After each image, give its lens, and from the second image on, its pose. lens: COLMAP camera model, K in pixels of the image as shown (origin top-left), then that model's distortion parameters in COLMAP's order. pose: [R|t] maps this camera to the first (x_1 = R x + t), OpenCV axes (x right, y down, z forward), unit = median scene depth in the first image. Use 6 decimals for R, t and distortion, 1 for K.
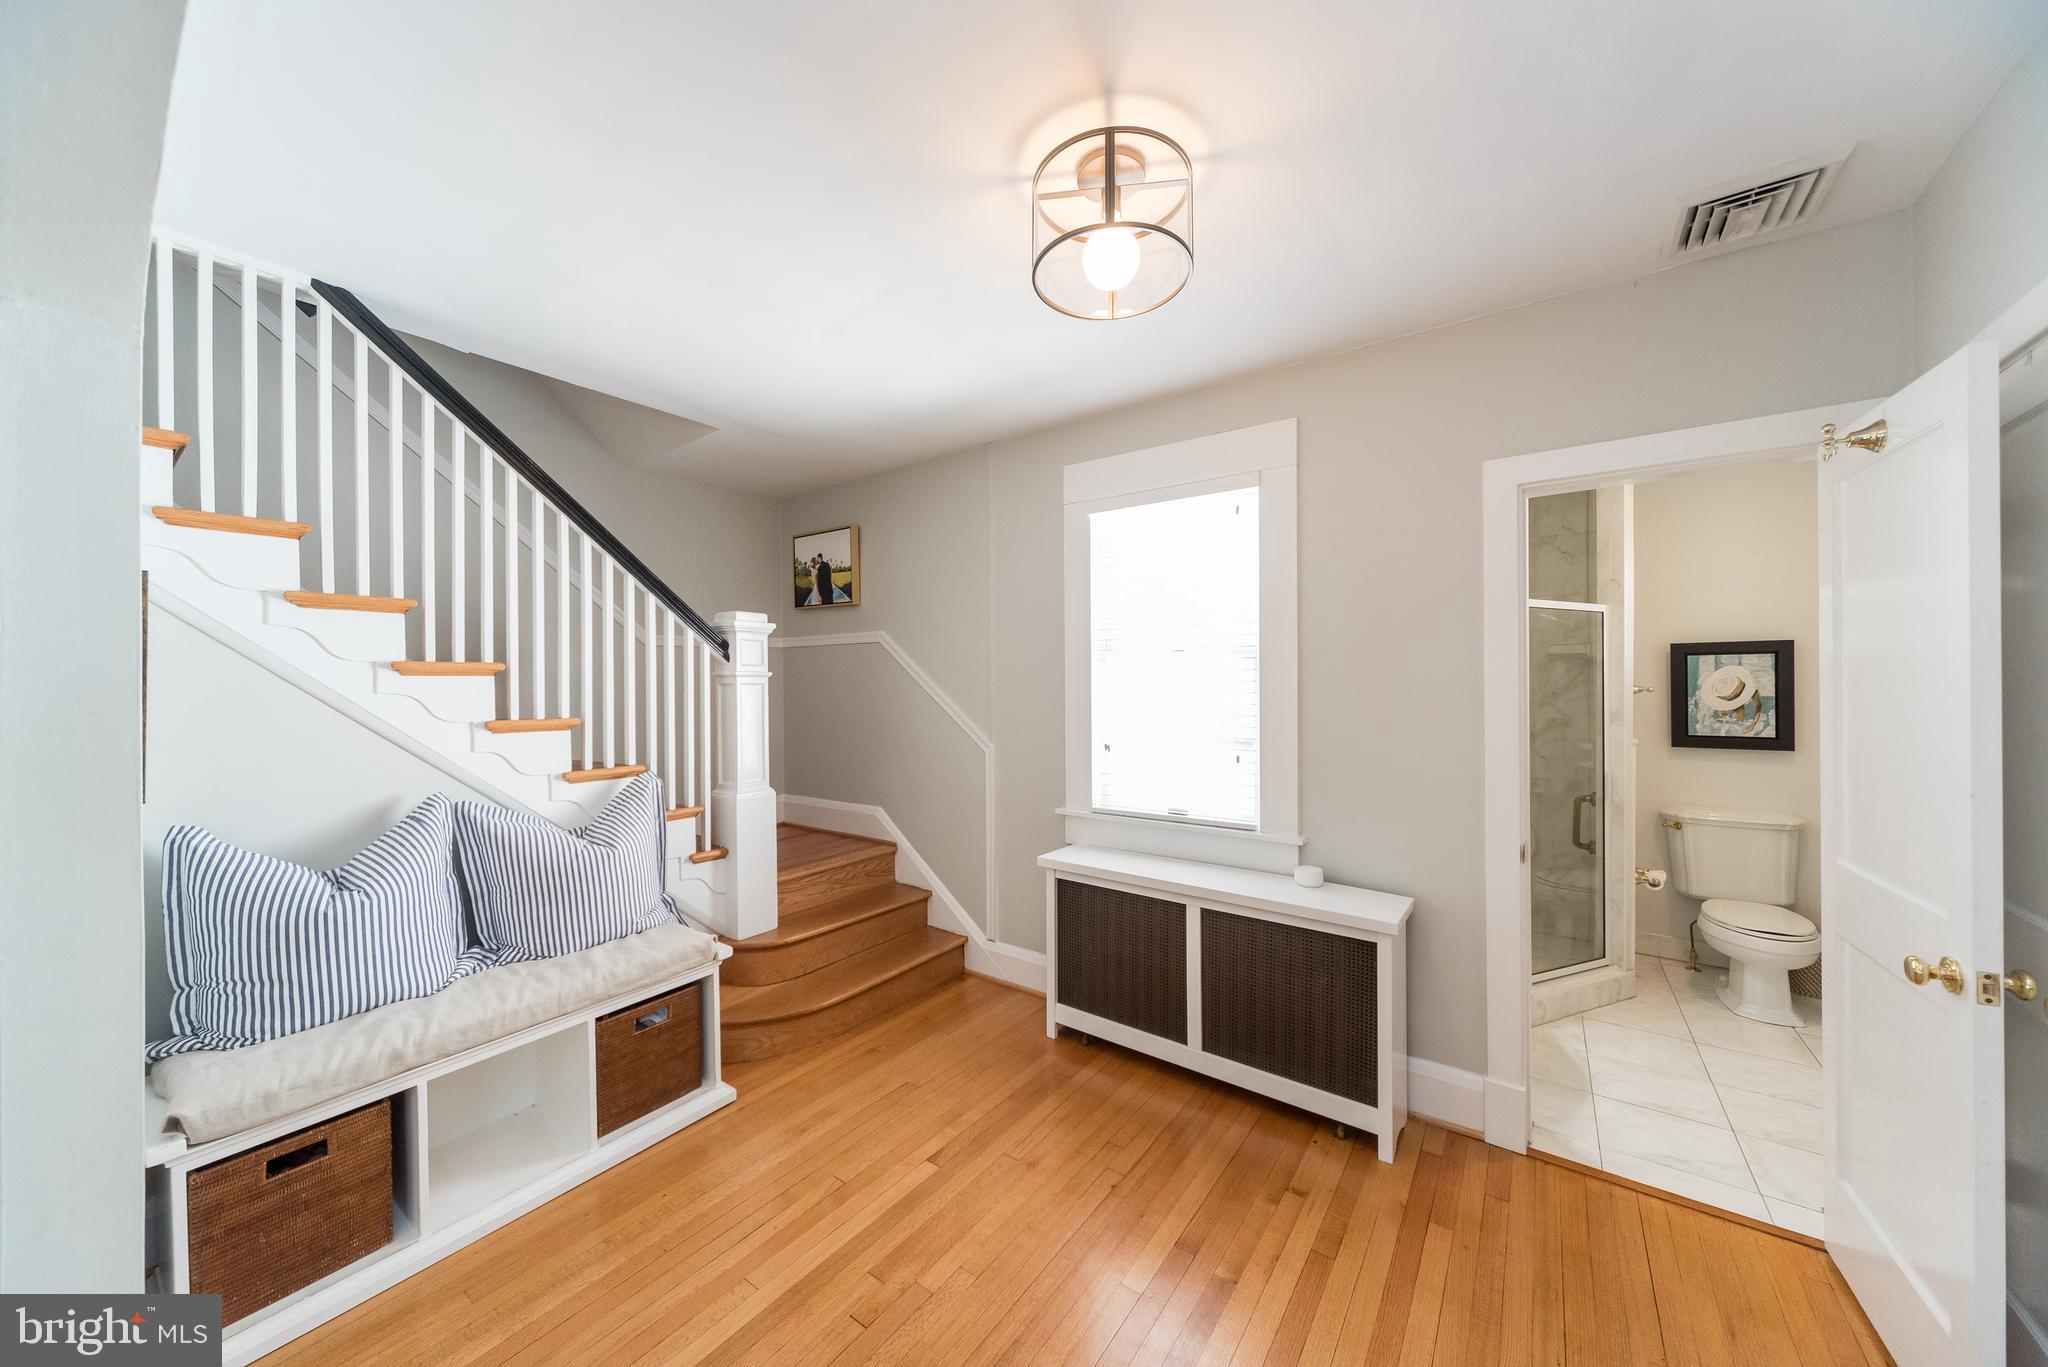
lens RADIAL K [[736.2, 0, 1004.2], [0, 736.2, 684.5], [0, 0, 1]] dist [0.001561, -0.000106]
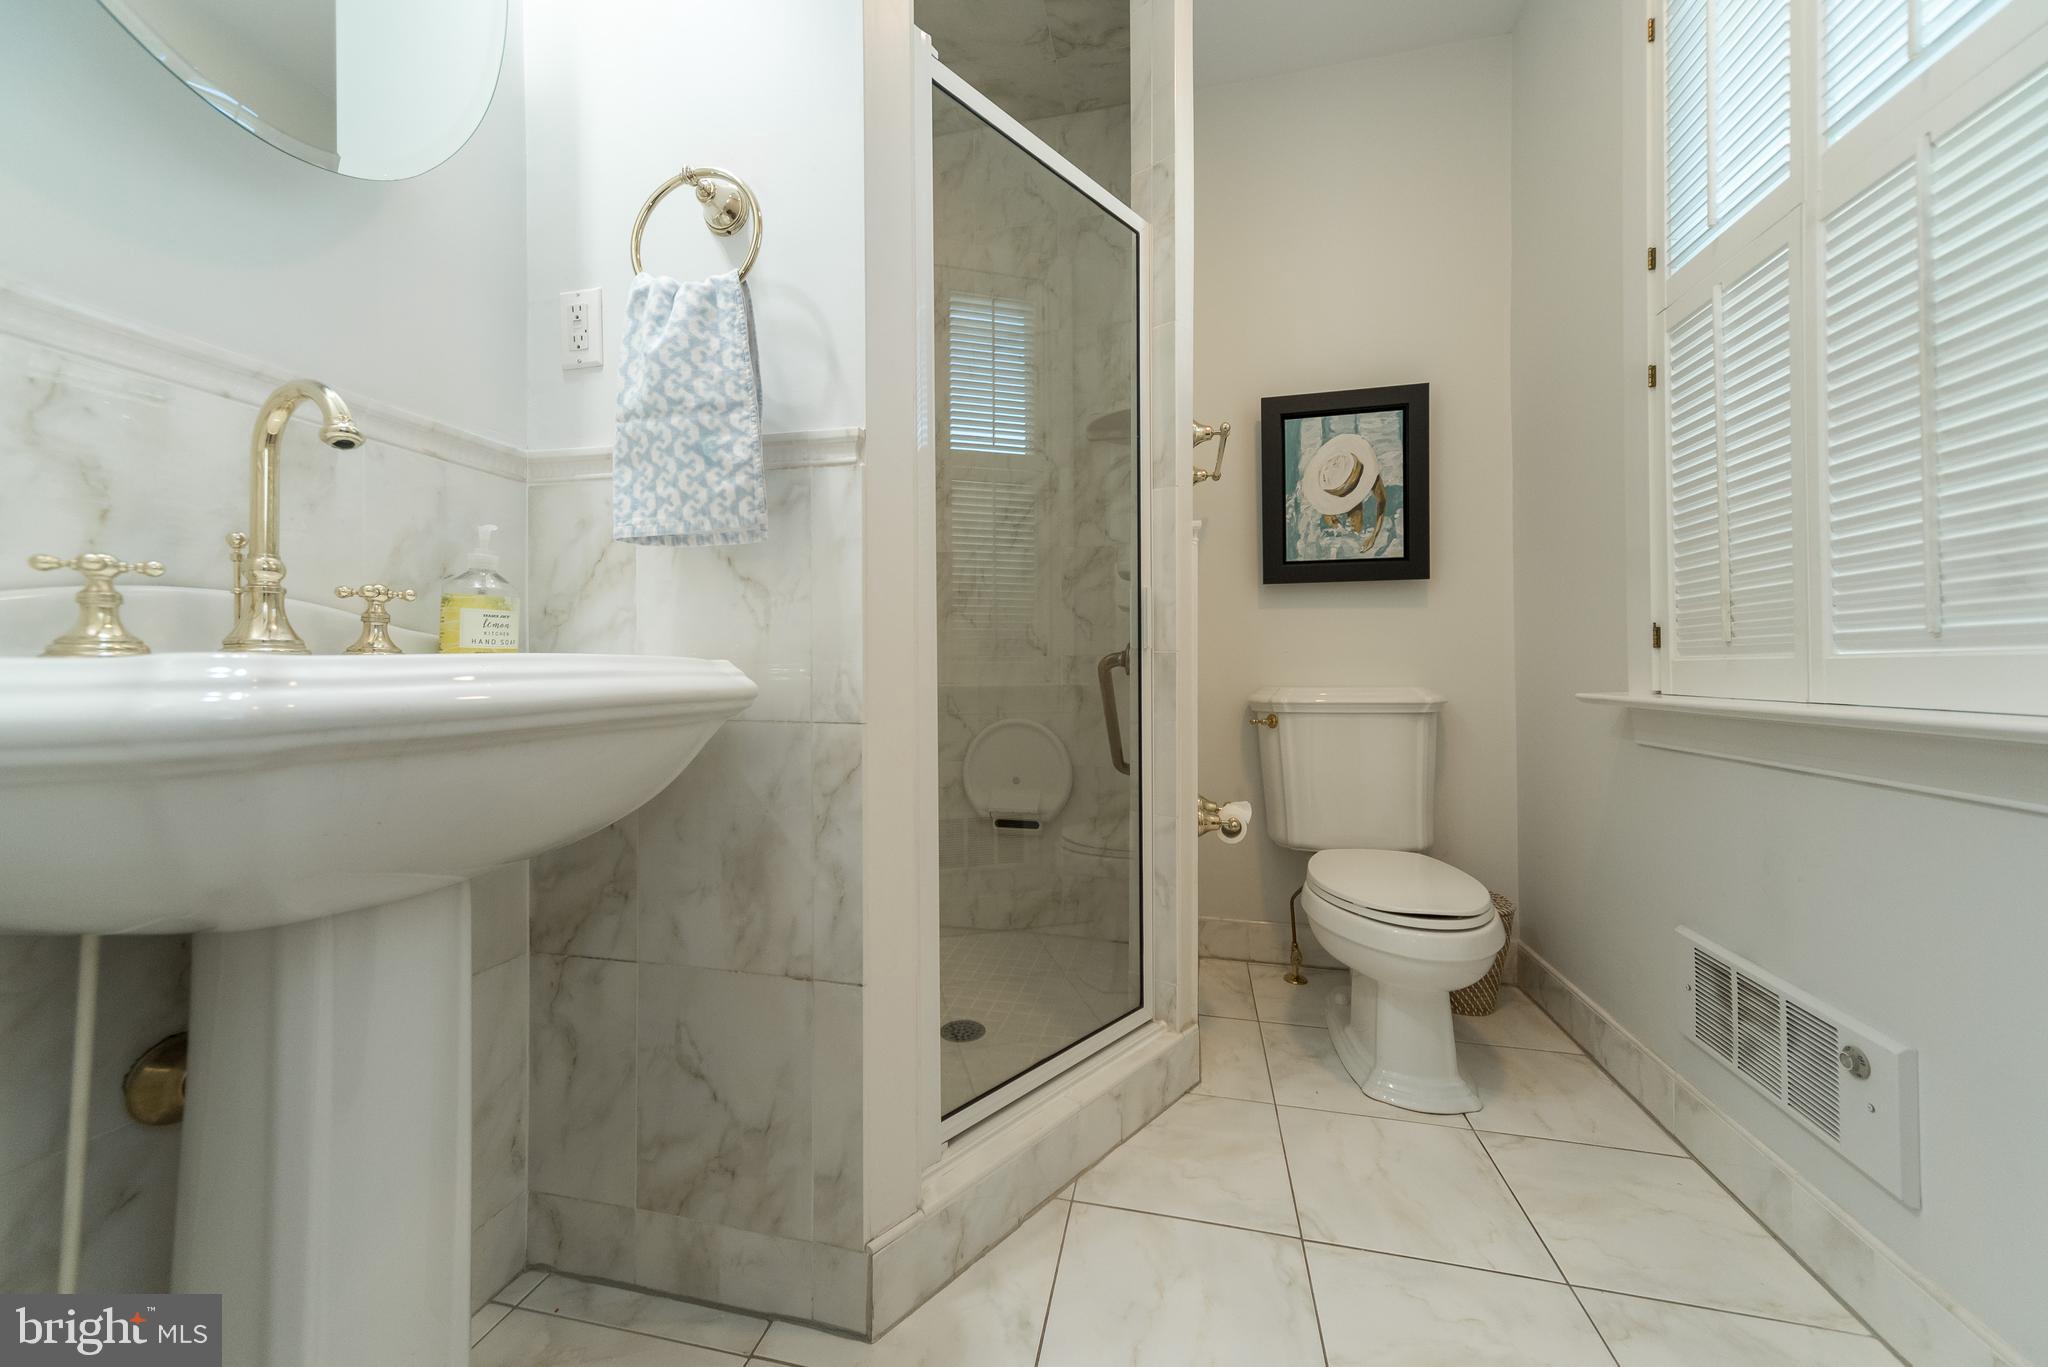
lens RADIAL K [[753.4, 0, 1031.0], [0, 753.4, 664.0], [0, 0, 1]] dist [0.000271, 0.000261]
pose [[0.913329, 0.004527, 0.407197, 0.538310], [0.000222, 0.999933, -0.011615, 0.161039], [-0.407222, 0.010699, 0.913267, 0.578985]]
